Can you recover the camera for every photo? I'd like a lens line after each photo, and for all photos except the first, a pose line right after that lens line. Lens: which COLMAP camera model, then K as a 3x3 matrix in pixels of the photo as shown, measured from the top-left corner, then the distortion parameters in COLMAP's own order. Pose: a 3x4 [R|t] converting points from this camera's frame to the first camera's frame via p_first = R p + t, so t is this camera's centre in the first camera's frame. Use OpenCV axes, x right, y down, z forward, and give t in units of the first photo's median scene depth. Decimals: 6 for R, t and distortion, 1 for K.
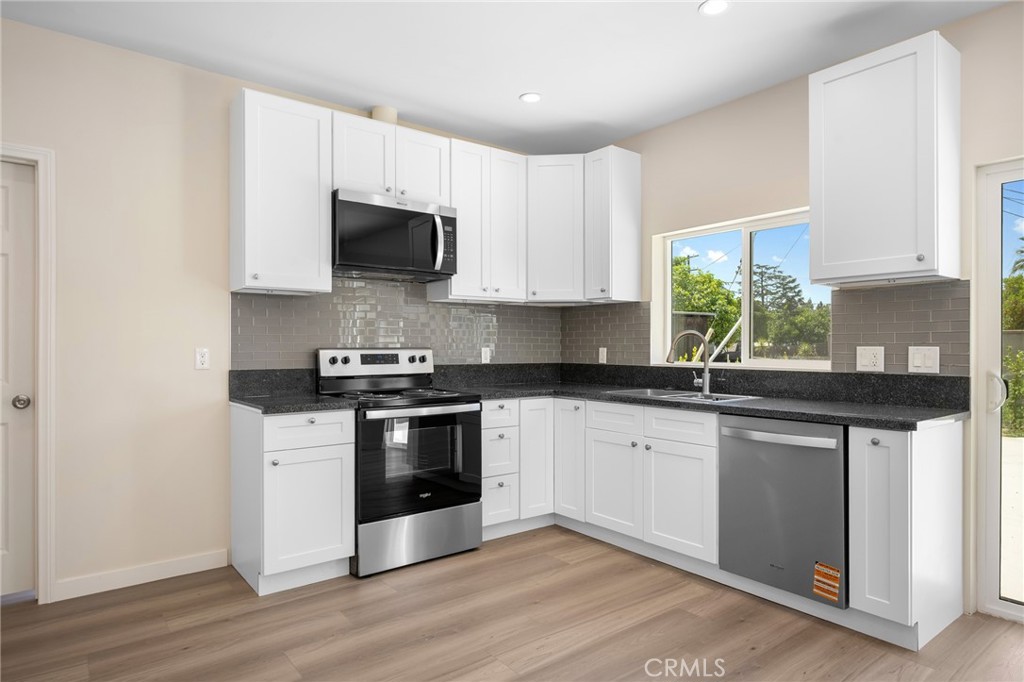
lens RADIAL K [[602.1, 0, 511.8], [0, 602.1, 345.9], [0, 0, 1]] dist [0.001283, 0.000382]
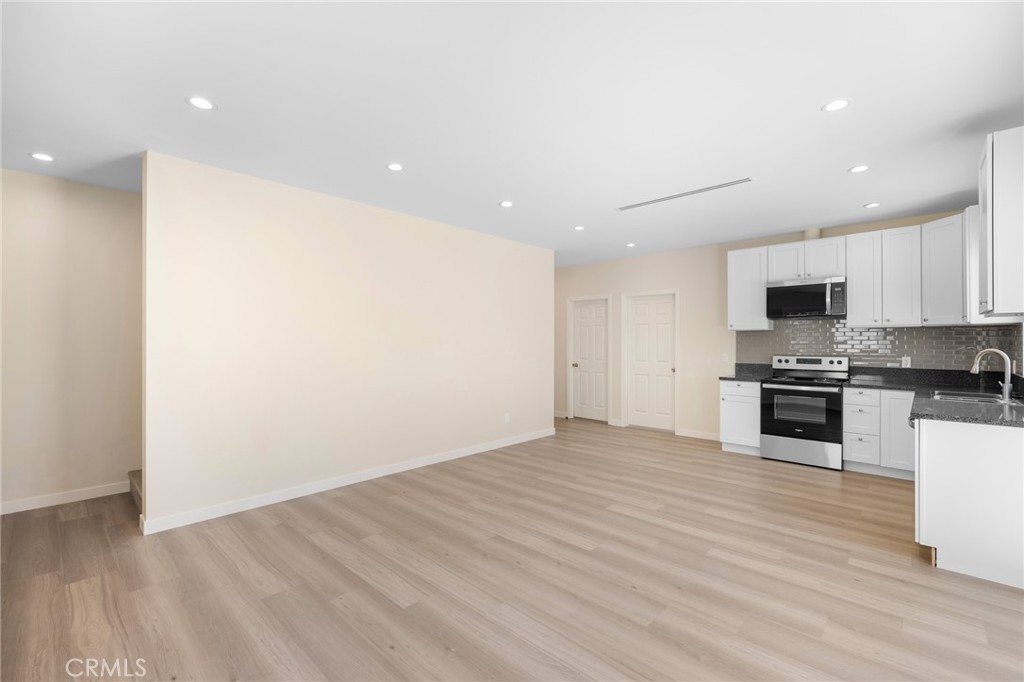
lens RADIAL K [[456.1, 0, 512.0], [0, 456.1, 341.0], [0, 0, 1]] dist [0.001026, -0.000059]
pose [[0.142456, -0.004184, -0.989792, 1.109641], [-0.004487, 0.999978, -0.004873, -0.032316], [0.989791, 0.005136, 0.142434, -0.141937]]
